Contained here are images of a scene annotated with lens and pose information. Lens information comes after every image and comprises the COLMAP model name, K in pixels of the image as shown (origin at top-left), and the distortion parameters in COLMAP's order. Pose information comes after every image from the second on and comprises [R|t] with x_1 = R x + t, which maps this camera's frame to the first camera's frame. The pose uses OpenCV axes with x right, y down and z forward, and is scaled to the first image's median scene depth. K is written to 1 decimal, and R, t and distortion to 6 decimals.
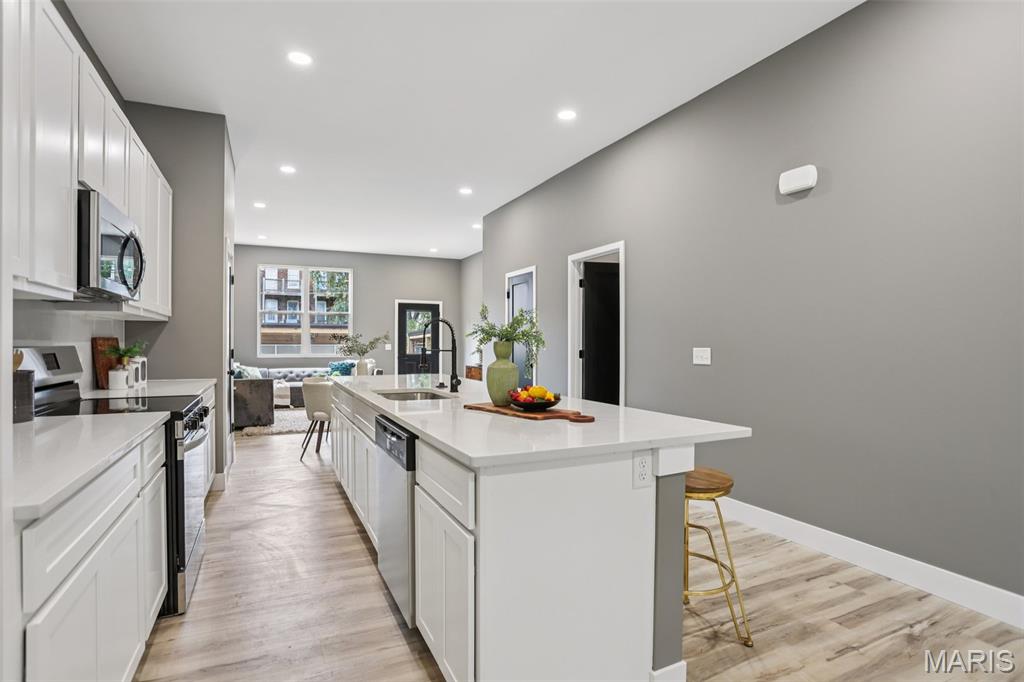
lens RADIAL K [[514.3, 0, 509.0], [0, 514.3, 339.4], [0, 0, 1]] dist [-0.077726, 0.039306]
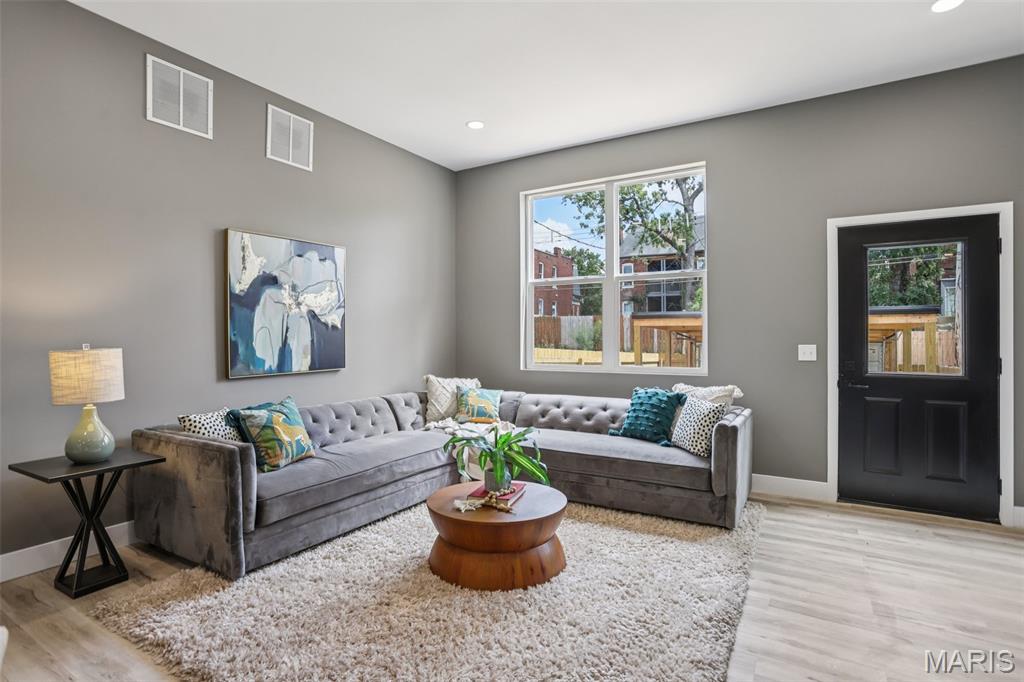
lens RADIAL K [[514.3, 0, 509.0], [0, 514.3, 339.4], [0, 0, 1]] dist [-0.077726, 0.039306]
pose [[0.551169, -0.001089, -0.834393, -0.056837], [0.005848, 0.999980, 0.002557, 0.003295], [0.834373, -0.006289, 0.551165, 0.653288]]
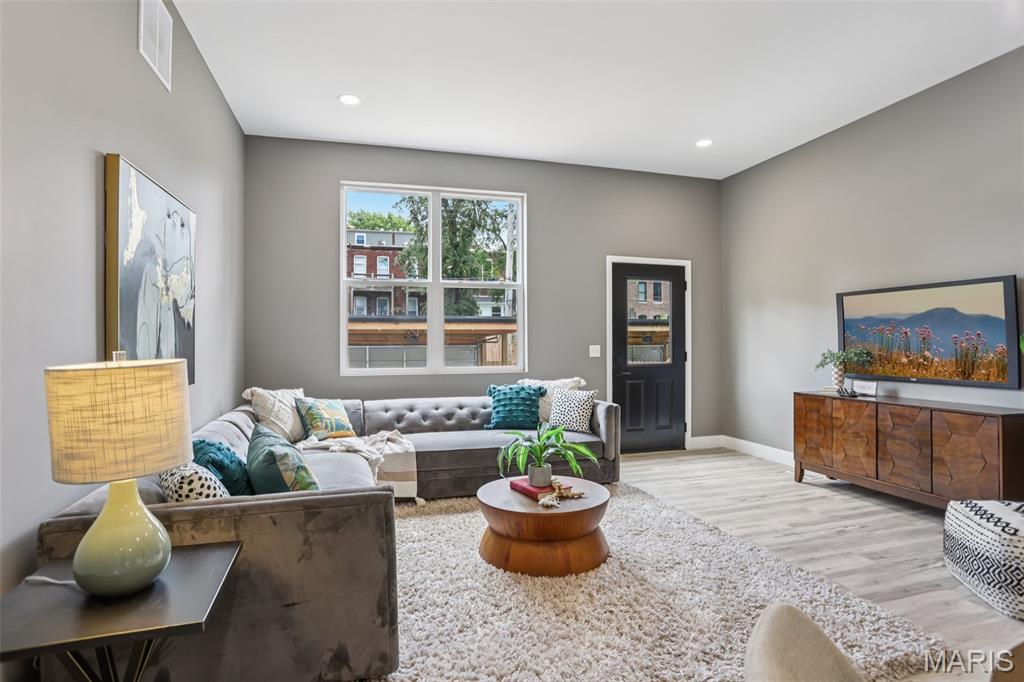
lens RADIAL K [[514.3, 0, 509.0], [0, 514.3, 339.4], [0, 0, 1]] dist [-0.077726, 0.039306]
pose [[0.988188, -0.006378, -0.153114, -0.251411], [0.006583, 0.999978, 0.000831, 0.002574], [0.153105, -0.001829, 0.988208, 0.516869]]
